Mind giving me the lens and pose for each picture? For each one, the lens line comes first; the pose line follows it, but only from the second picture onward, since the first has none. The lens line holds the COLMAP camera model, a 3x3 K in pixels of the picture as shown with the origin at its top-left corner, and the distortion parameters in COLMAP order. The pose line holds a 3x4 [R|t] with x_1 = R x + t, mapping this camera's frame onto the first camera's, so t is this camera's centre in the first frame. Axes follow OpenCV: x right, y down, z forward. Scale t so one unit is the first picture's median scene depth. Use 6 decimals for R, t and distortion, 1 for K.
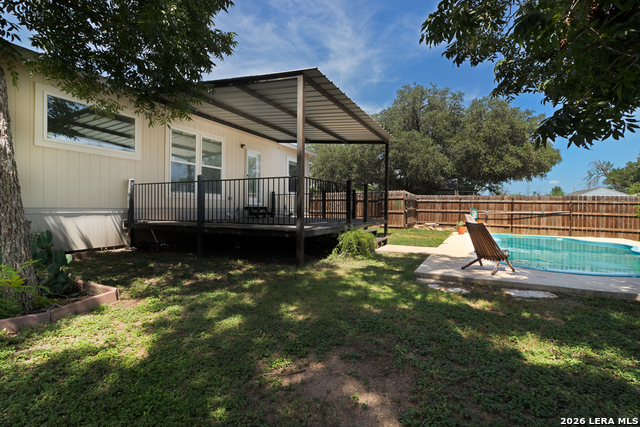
lens RADIAL K [[296.2, 0, 320.0], [0, 296.2, 213.5], [0, 0, 1]] dist [-0.003849, -0.000458]
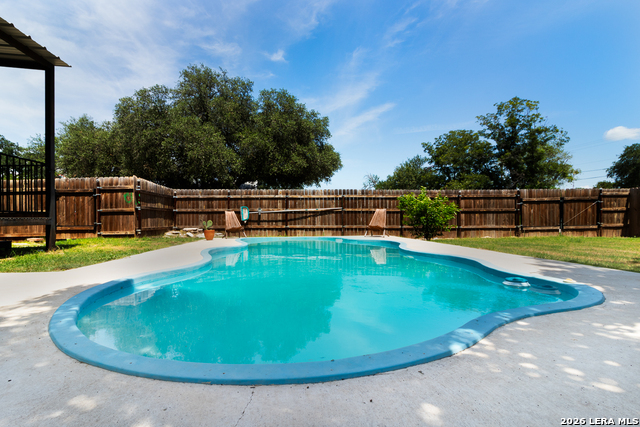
lens RADIAL K [[299.6, 0, 315.4], [0, 299.6, 221.9], [0, 0, 1]] dist [0.000189, -0.000202]
pose [[0.842988, -0.014040, 0.537749, 0.278783], [0.023092, 0.999682, -0.010099, 0.036959], [-0.537436, 0.020930, 0.843045, 0.276382]]
